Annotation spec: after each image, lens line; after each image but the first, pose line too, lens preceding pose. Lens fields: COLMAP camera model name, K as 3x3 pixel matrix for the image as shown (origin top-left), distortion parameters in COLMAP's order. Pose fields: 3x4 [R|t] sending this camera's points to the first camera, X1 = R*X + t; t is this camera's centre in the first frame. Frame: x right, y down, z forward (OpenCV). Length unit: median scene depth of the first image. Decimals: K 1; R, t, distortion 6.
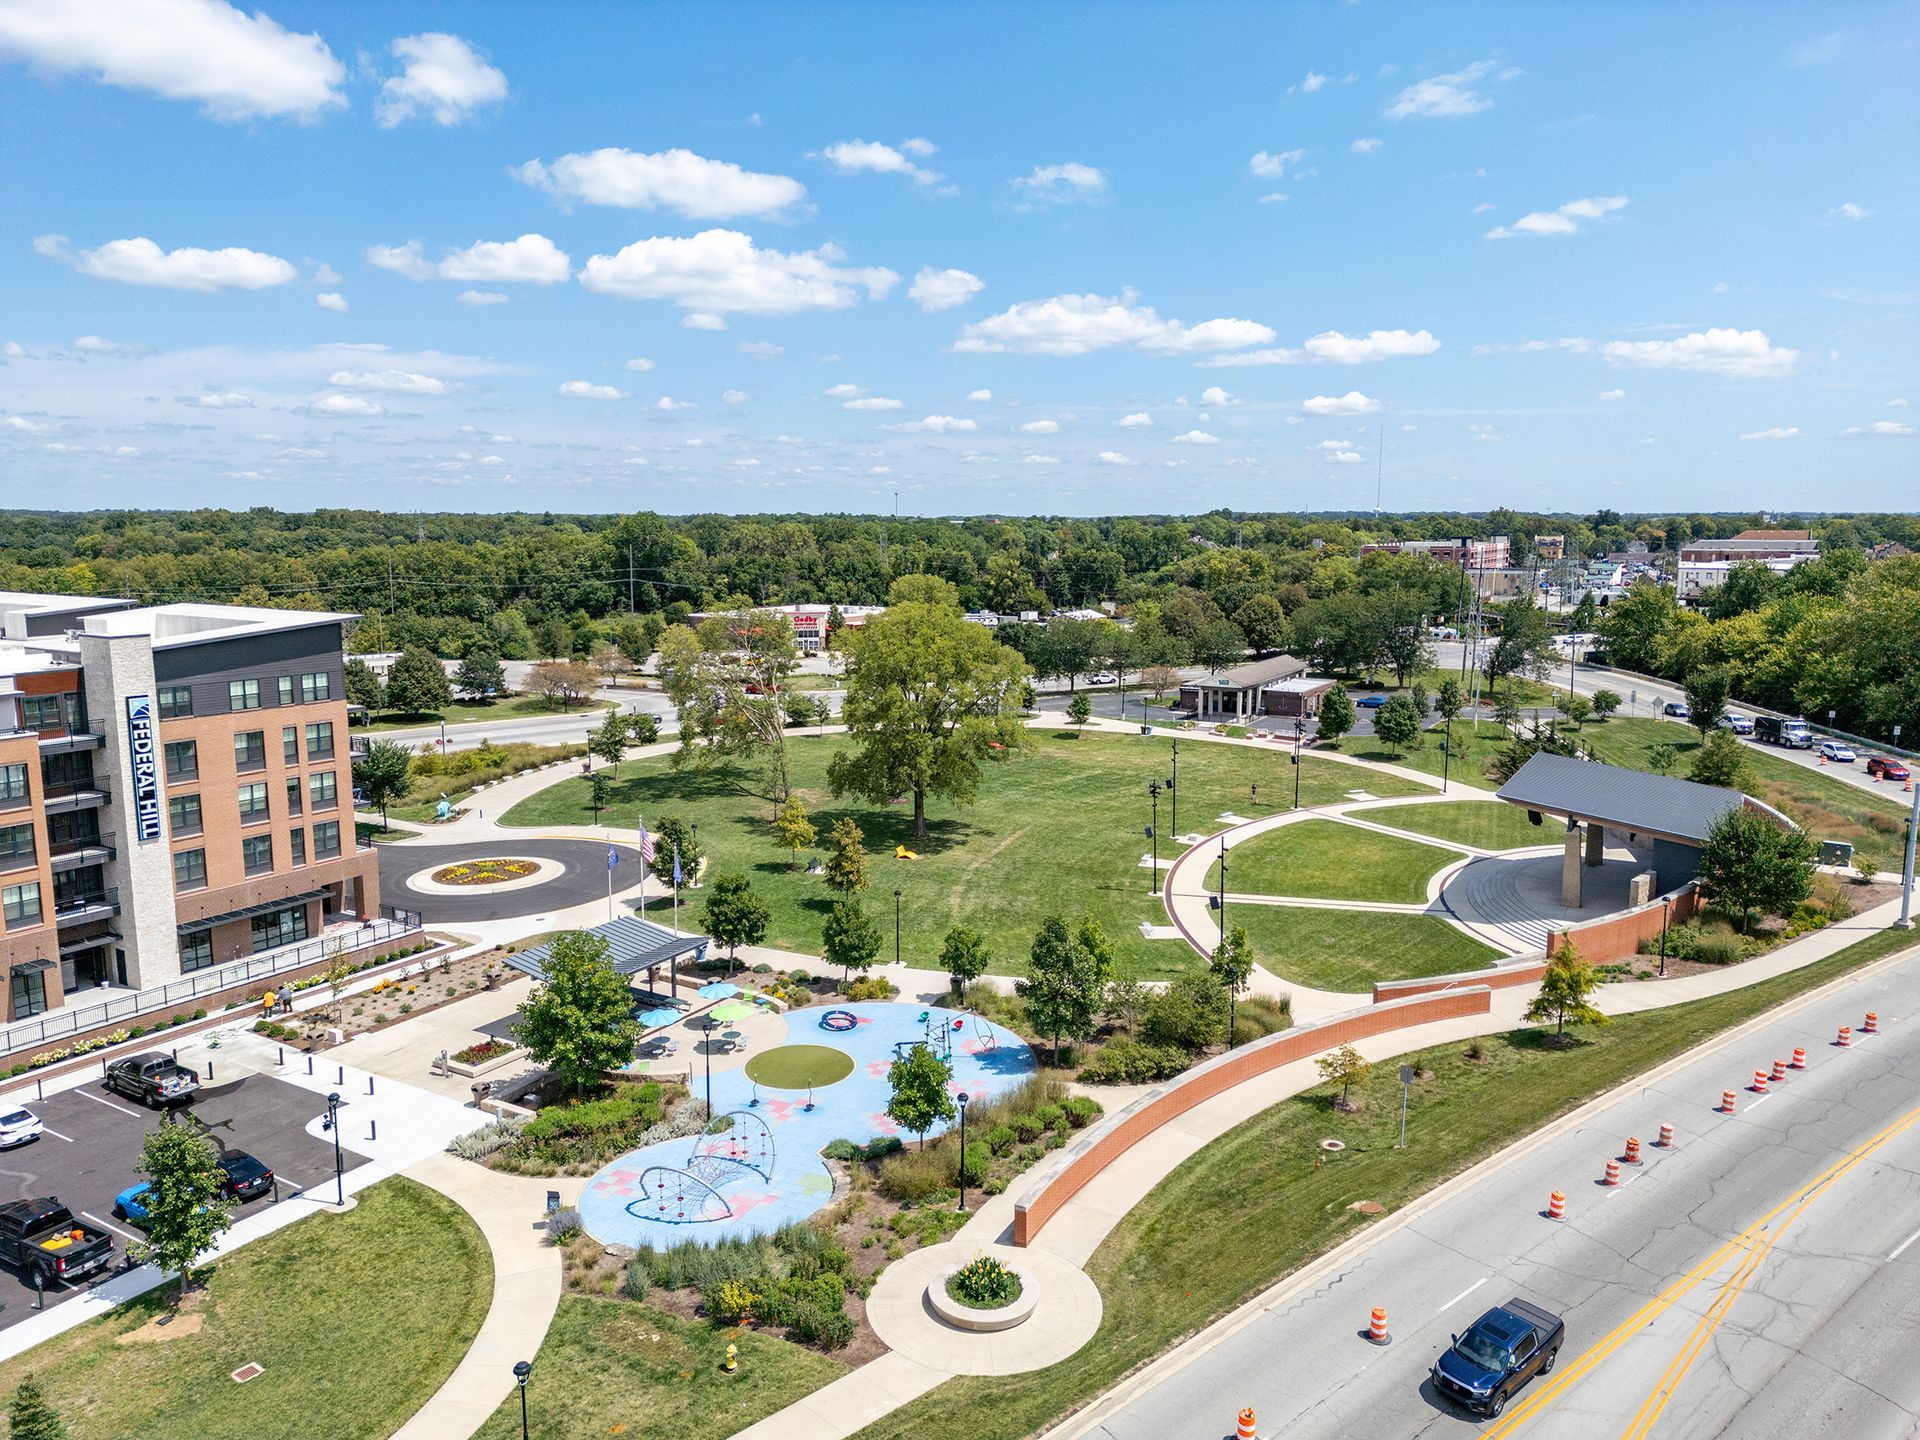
lens RADIAL K [[1344.4, 0, 960.0], [0, 1344.4, 720.0], [0, 0, 1]] dist [0.072359, -0.068020]
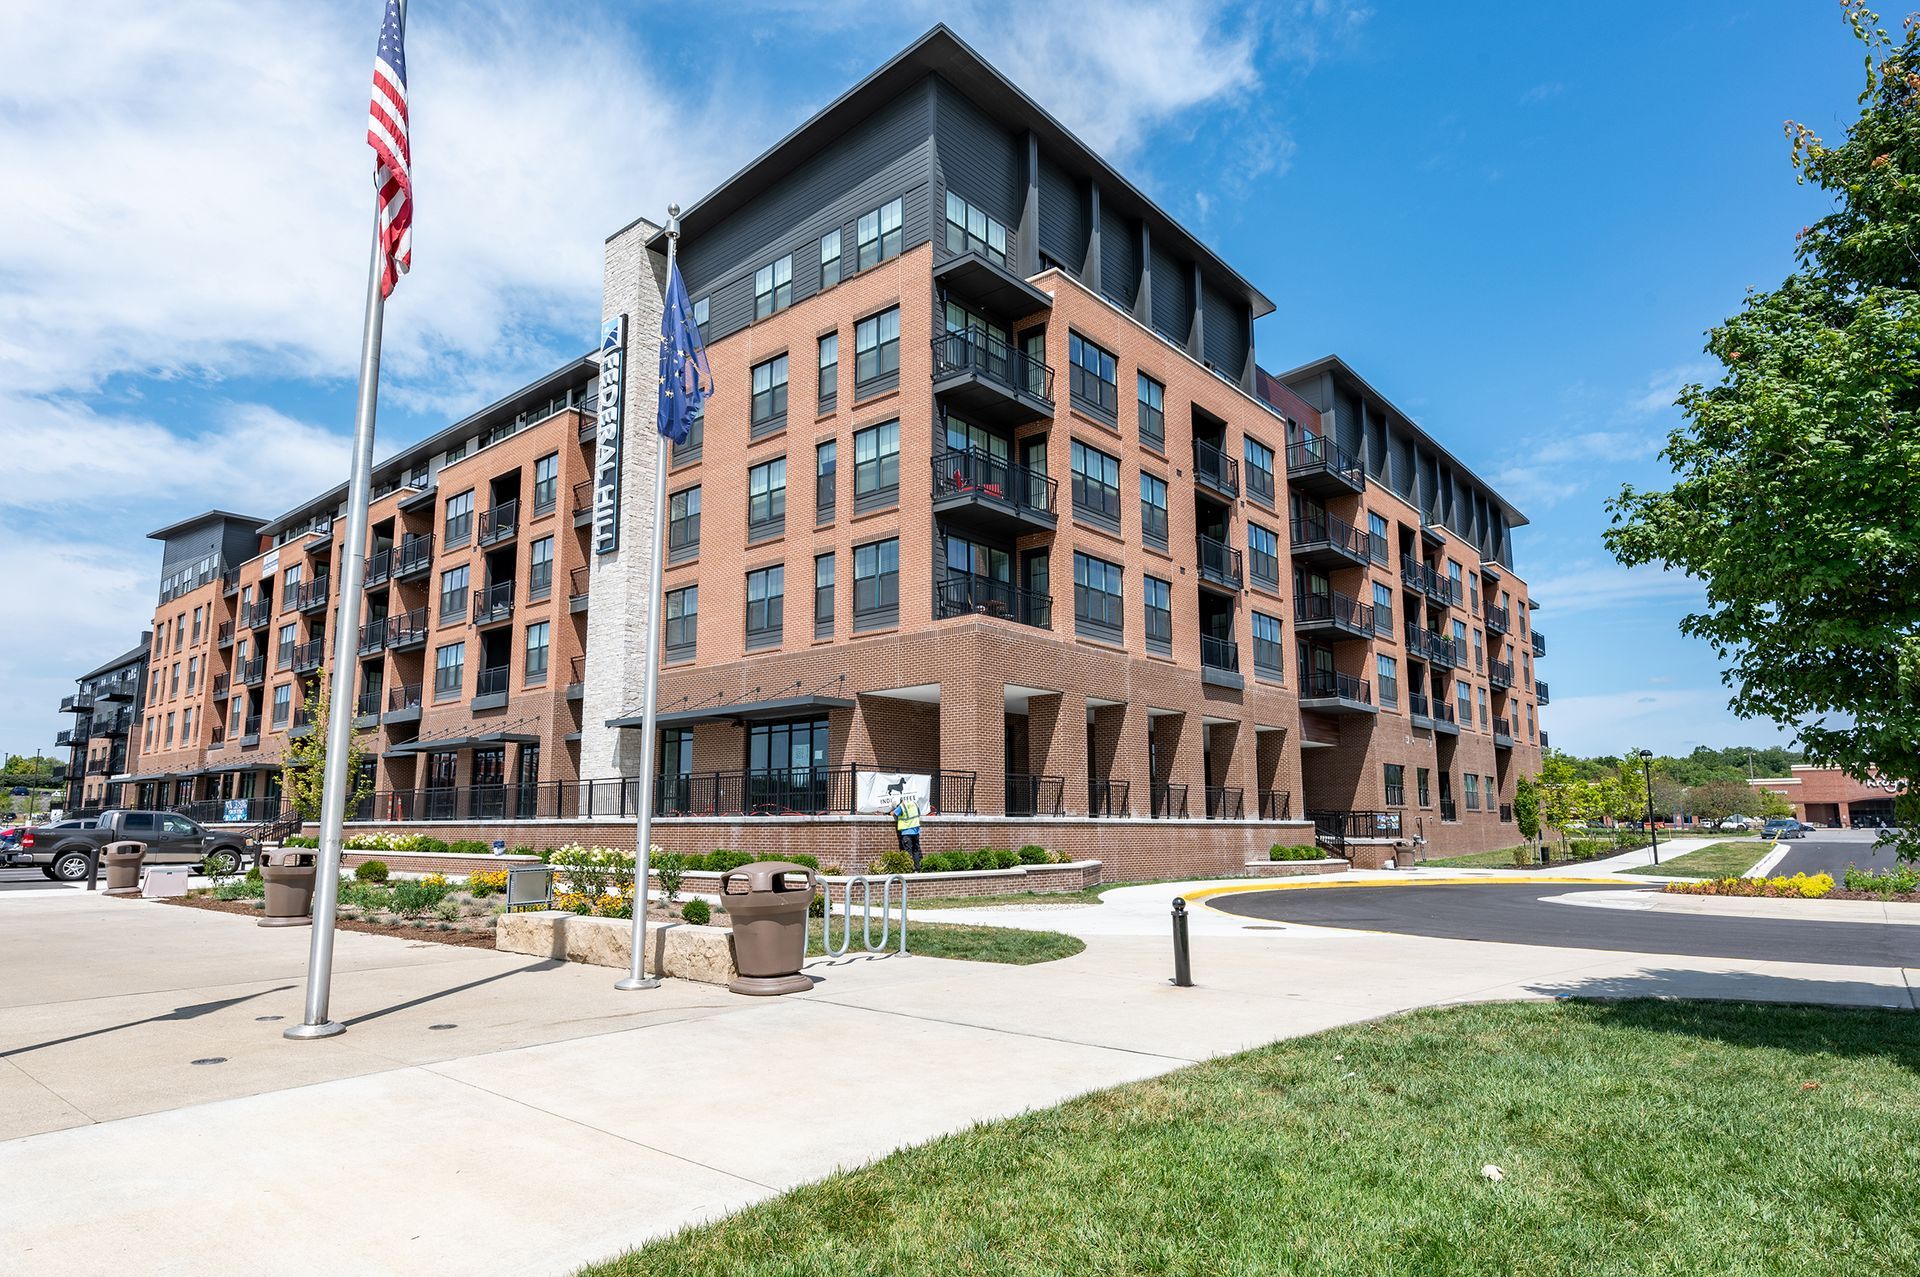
lens RADIAL K [[1064.4, 0, 958.6], [0, 1064.4, 677.2], [0, 0, 1]] dist [-0.000253, 0.000178]
pose [[-0.153753, -0.132017, -0.979250, -0.175290], [-0.143496, 0.983512, -0.110061, 0.163362], [0.977634, 0.123596, -0.170162, 1.199488]]
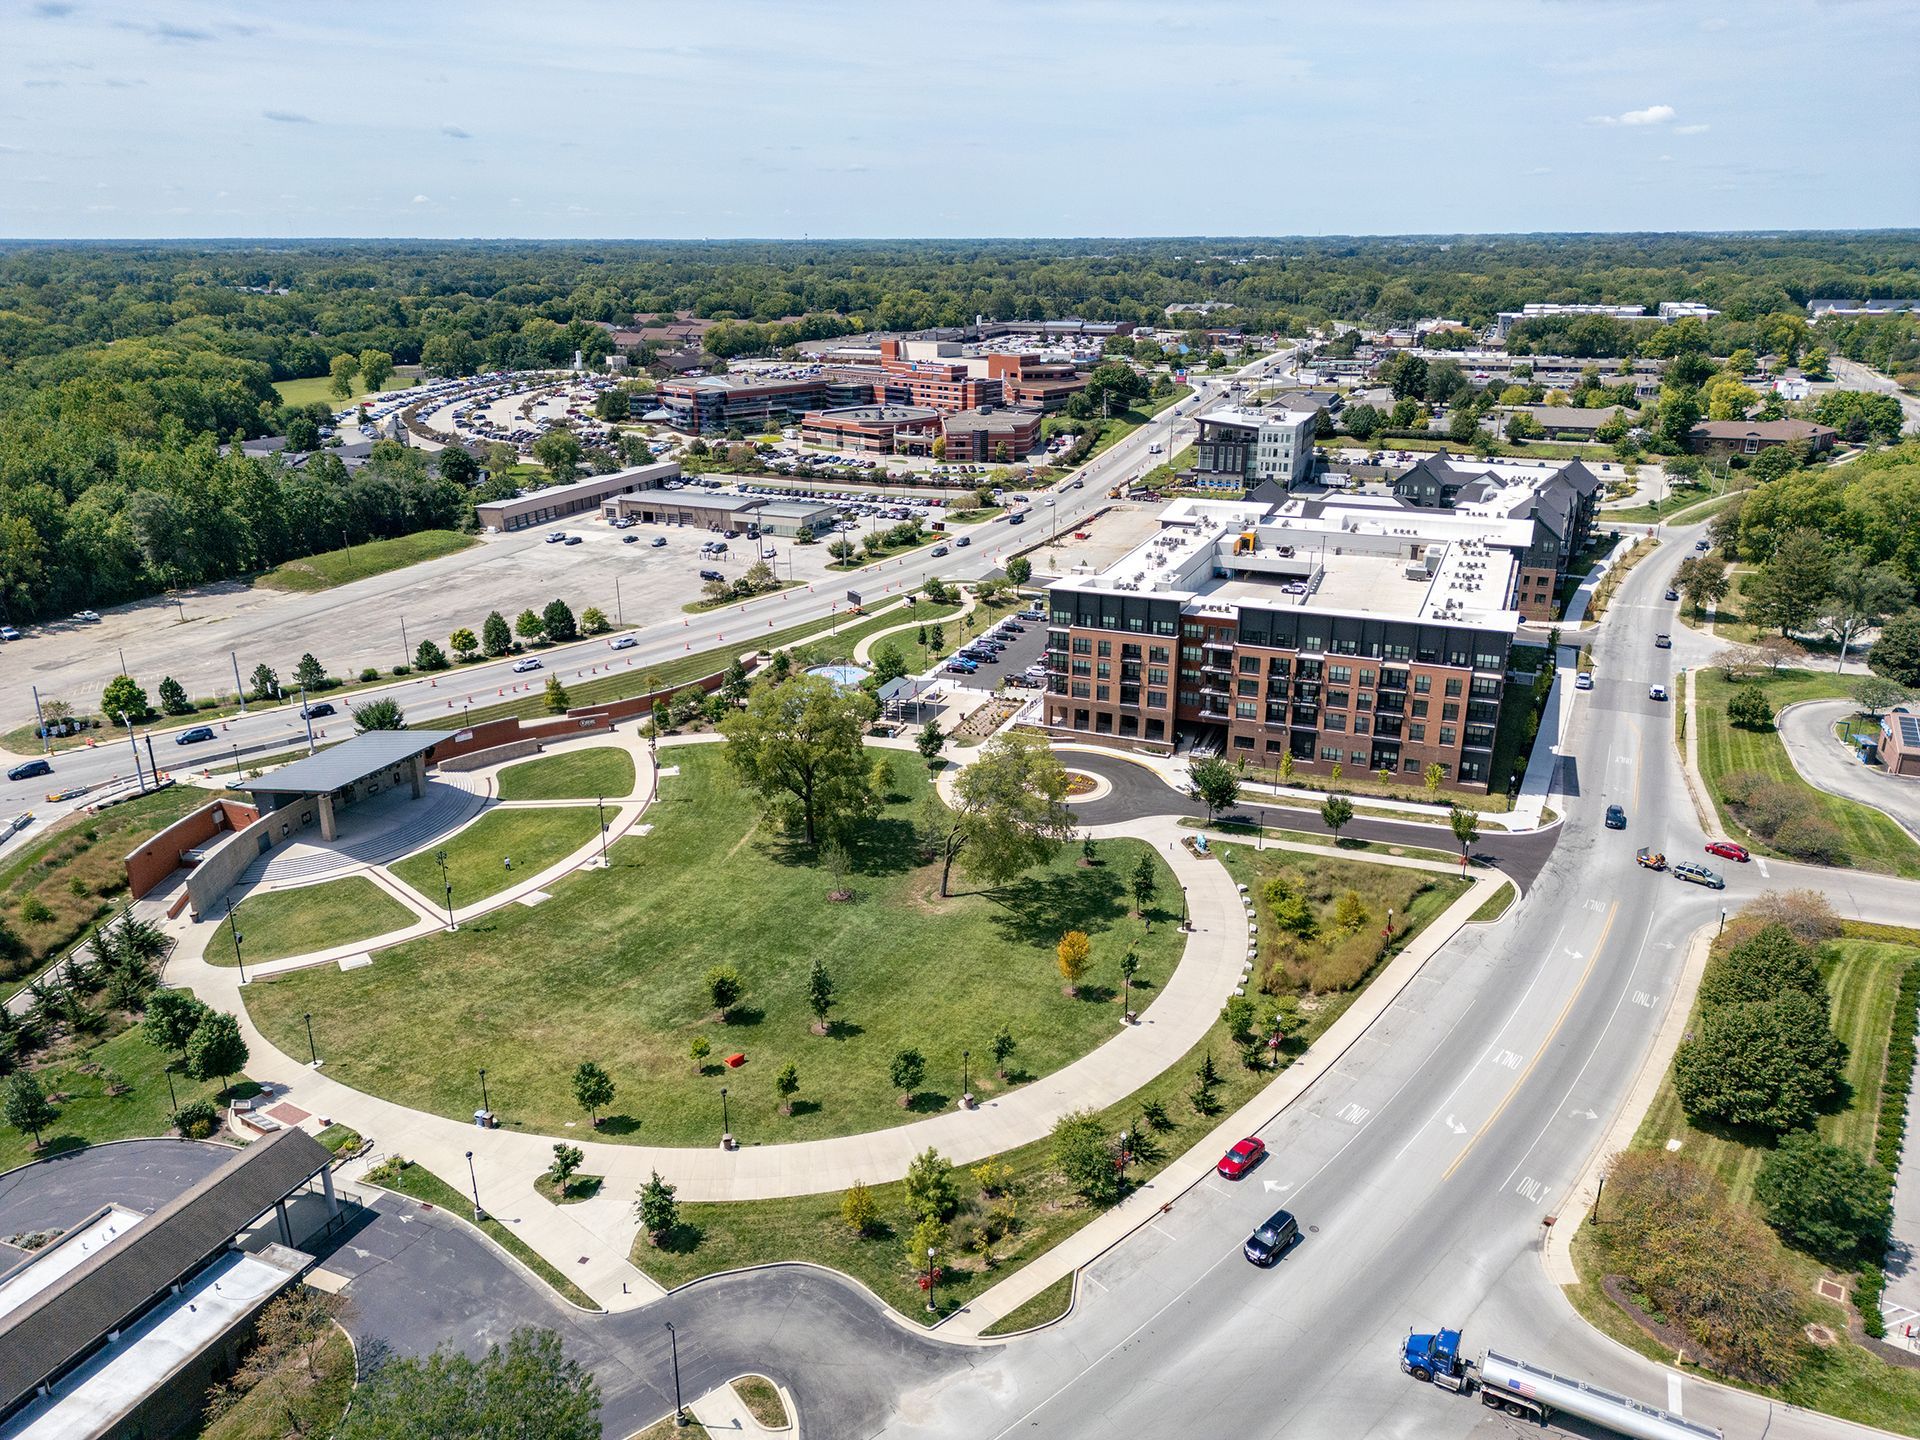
lens RADIAL K [[1364.1, 0, 960.0], [0, 1364.1, 720.0], [0, 0, 1]] dist [0.035032, -0.000135]
pose [[-0.990042, 0.052877, -0.130465, -0.012610], [-0.014901, 0.882202, 0.470635, -1.021527], [0.139982, 0.467893, -0.872629, 3.325055]]
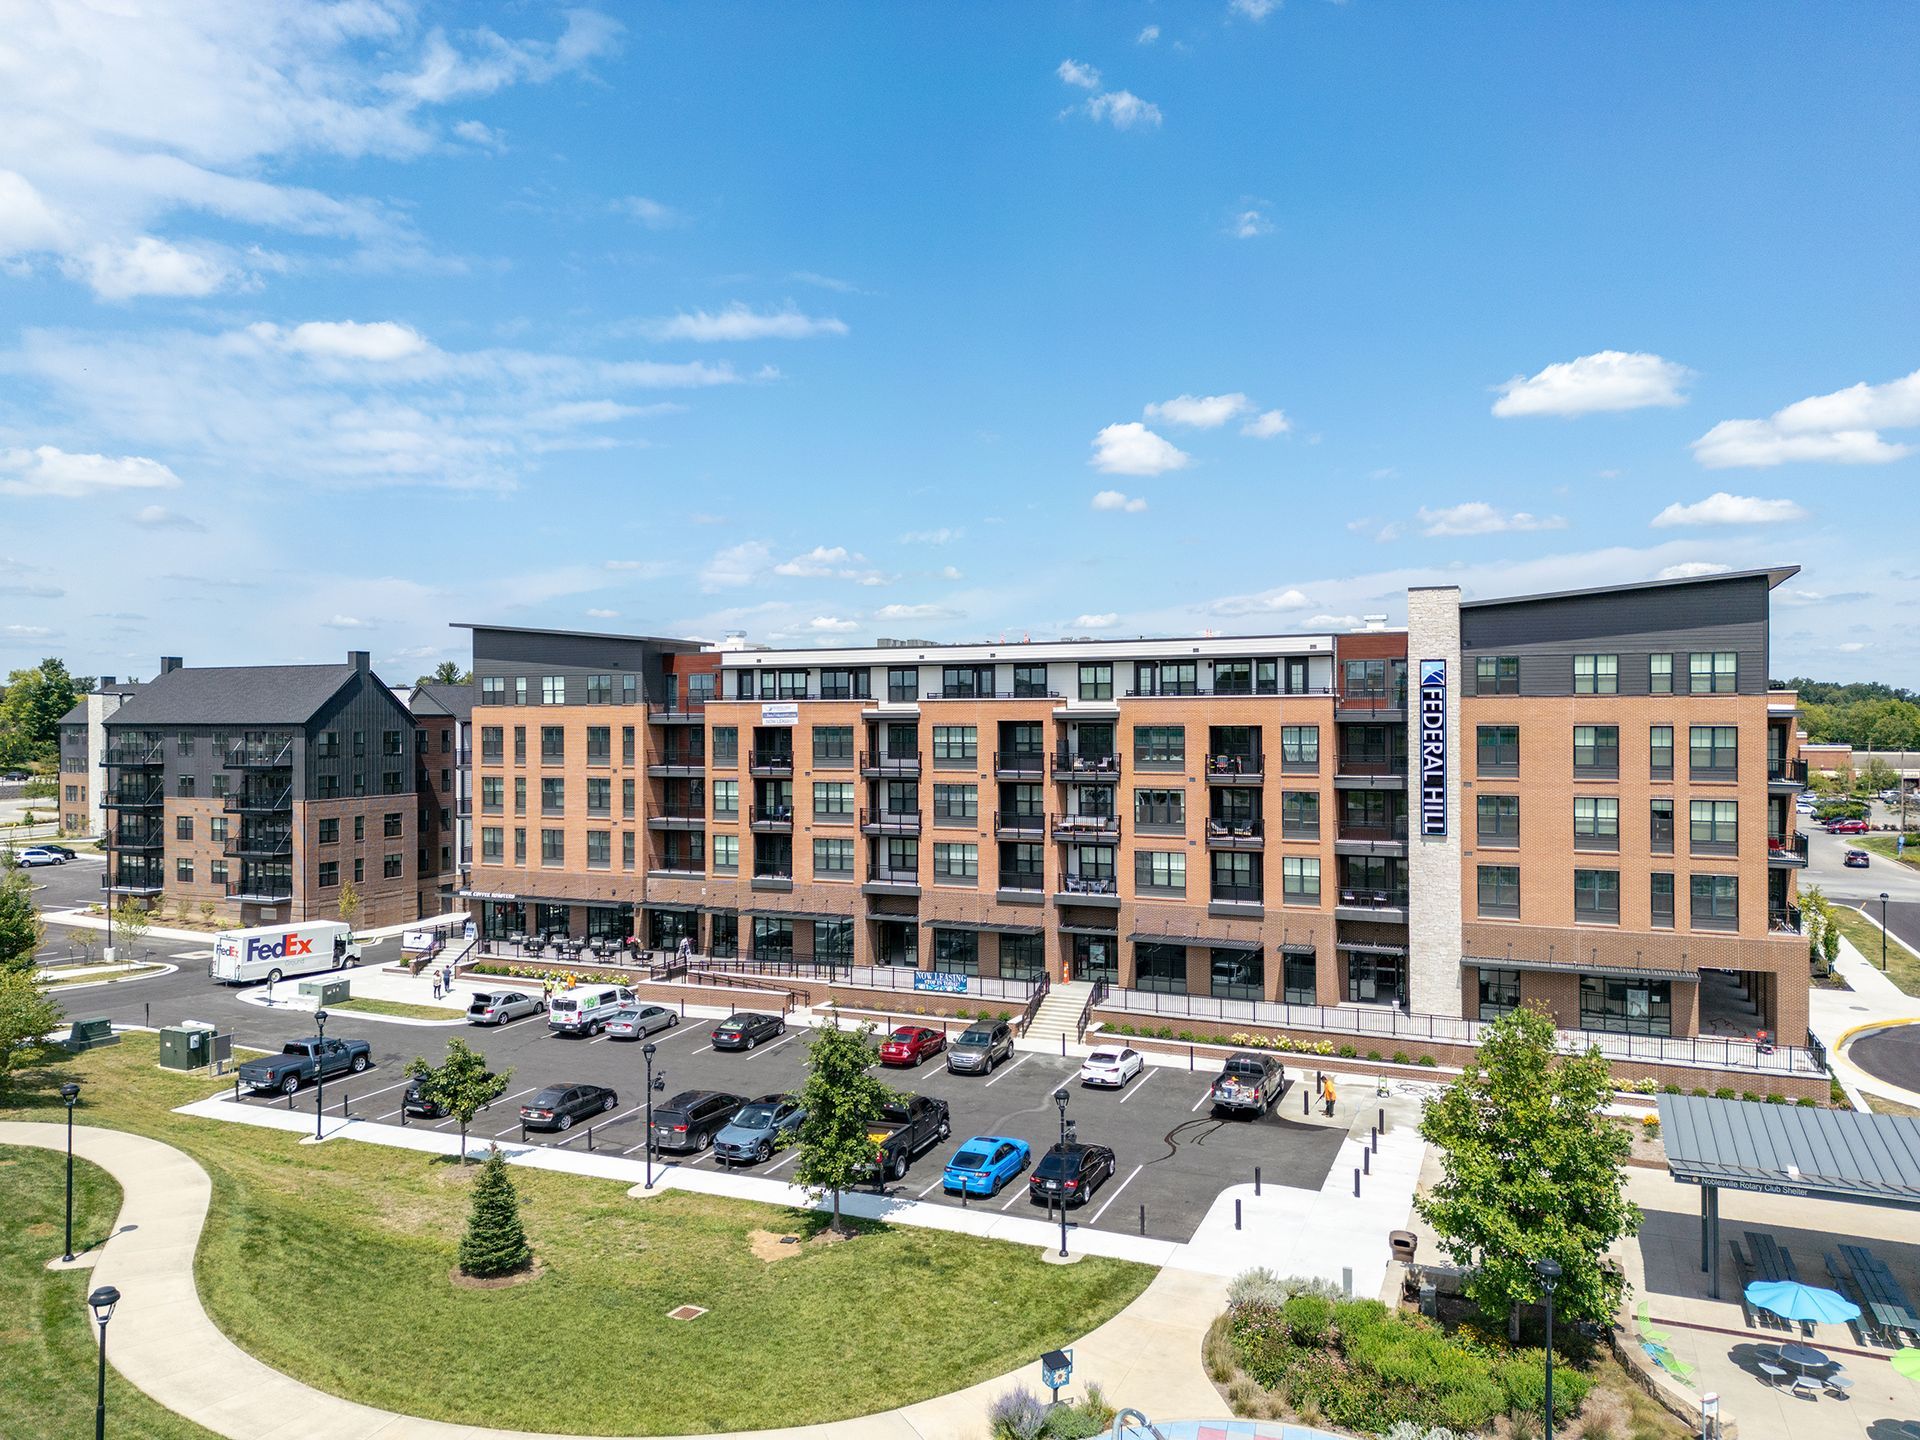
lens RADIAL K [[1364.1, 0, 960.0], [0, 1364.1, 720.0], [0, 0, 1]] dist [0.035032, -0.000135]
pose [[0.127926, -0.000212, -0.991784, 0.180088], [-0.144475, 0.989329, -0.018847, 0.072959], [0.981204, 0.145699, 0.126530, 0.593082]]
